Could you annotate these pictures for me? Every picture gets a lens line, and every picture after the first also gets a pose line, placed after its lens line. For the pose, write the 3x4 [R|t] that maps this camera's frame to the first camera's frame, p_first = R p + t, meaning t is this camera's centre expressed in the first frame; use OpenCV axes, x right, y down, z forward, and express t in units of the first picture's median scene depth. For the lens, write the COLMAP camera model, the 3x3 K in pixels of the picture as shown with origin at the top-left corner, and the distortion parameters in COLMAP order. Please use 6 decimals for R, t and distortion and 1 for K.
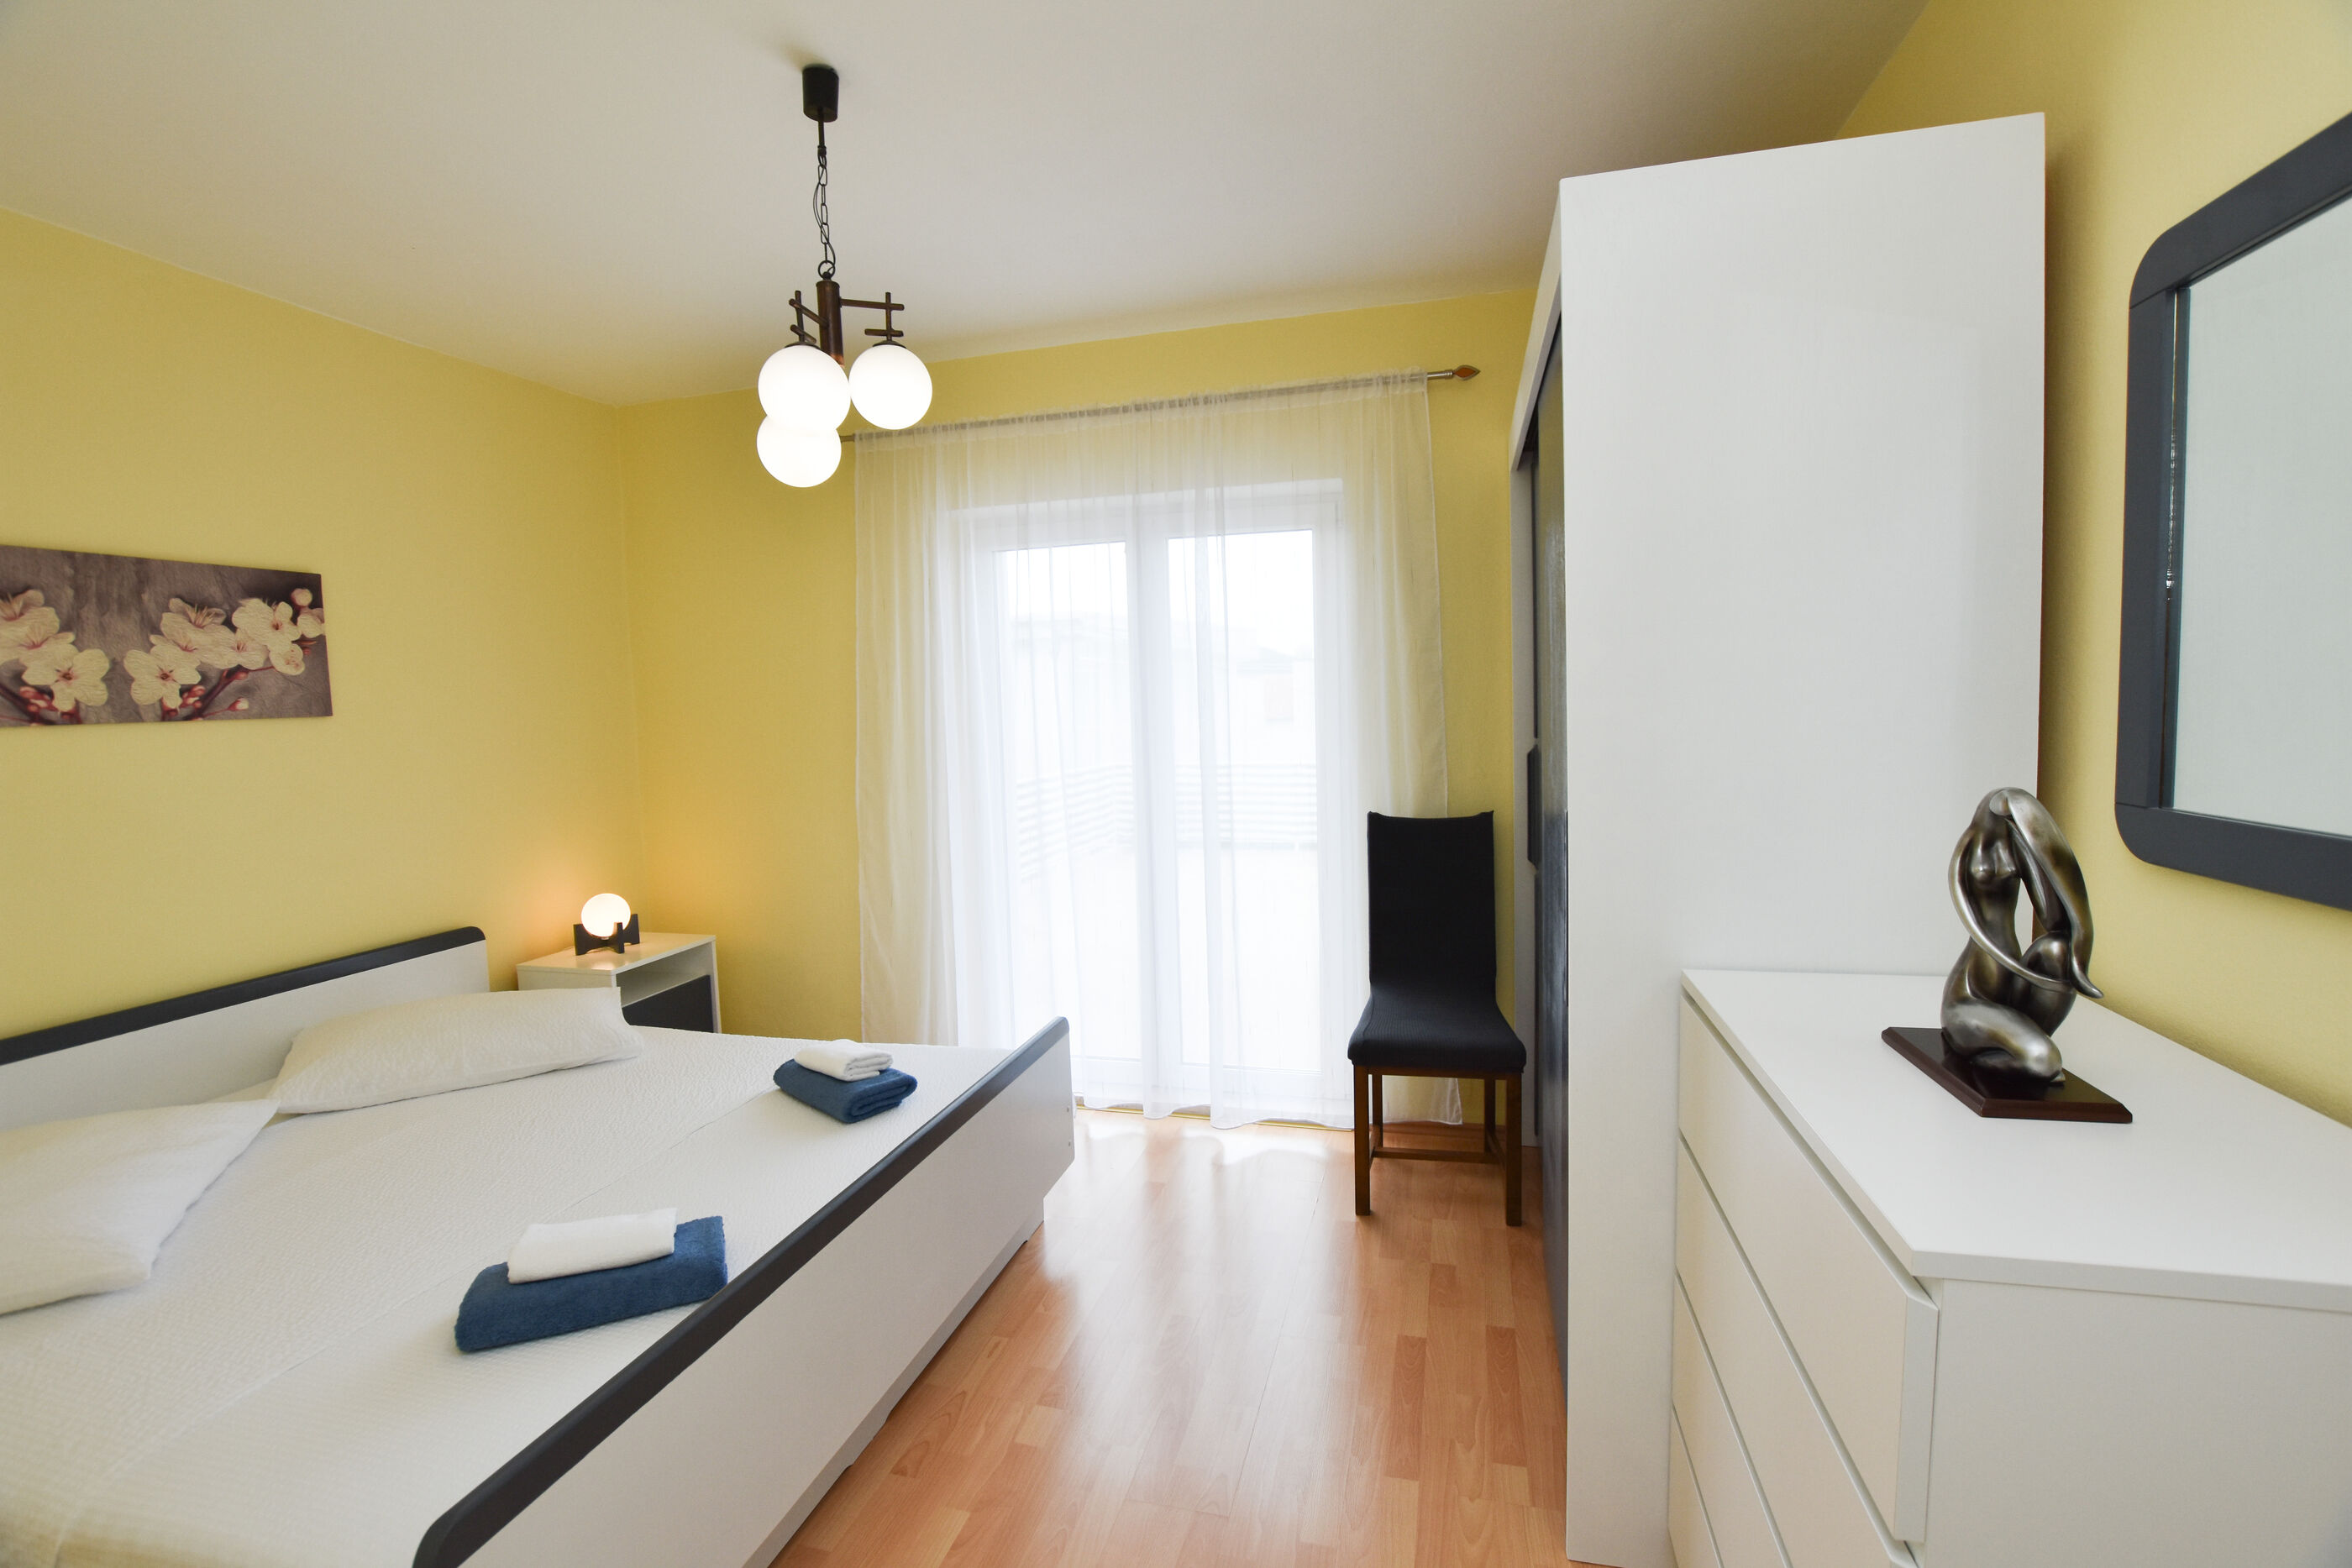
lens RADIAL K [[1044.7, 0, 1171.9], [0, 1044.7, 776.4], [0, 0, 1]] dist [-0.032920, 0.005641]
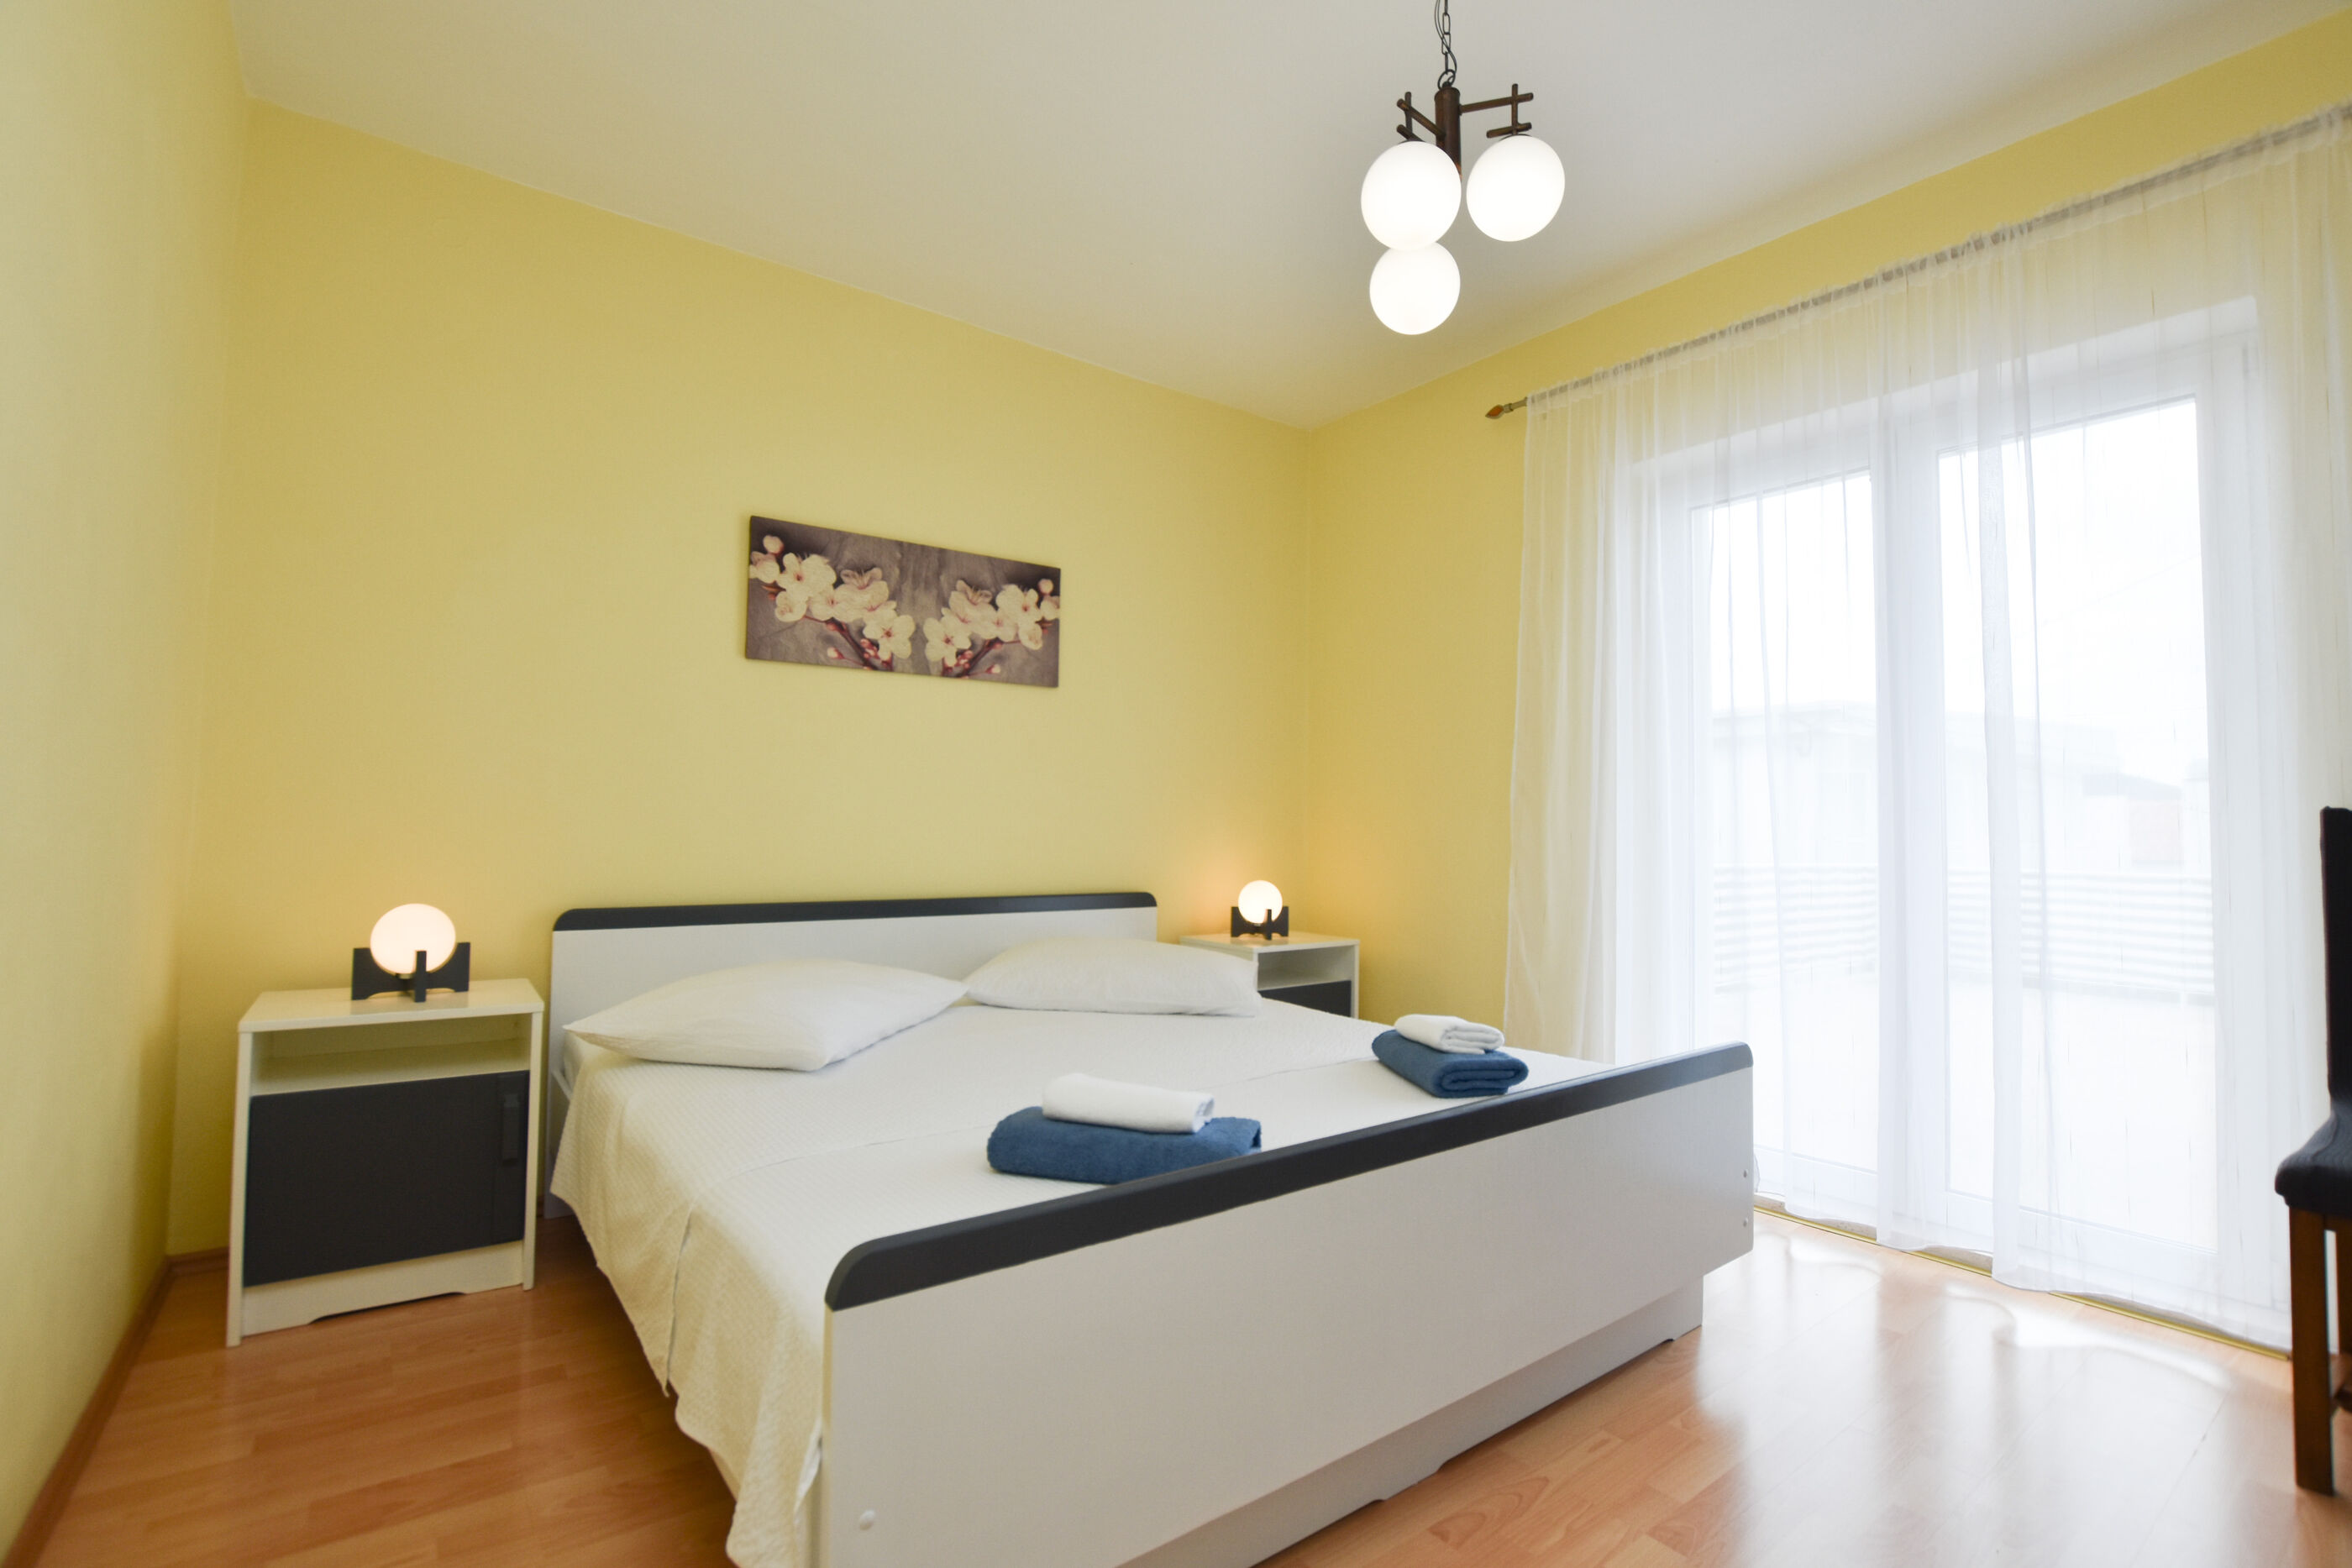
lens RADIAL K [[1065.3, 0, 1173.4], [0, 1065.3, 774.0], [0, 0, 1]] dist [-0.034318, 0.007692]
pose [[0.791690, 0.013590, -0.610772, 0.031952], [-0.087304, 0.992008, -0.091092, 0.153649], [0.604653, 0.125440, 0.786549, 0.150570]]
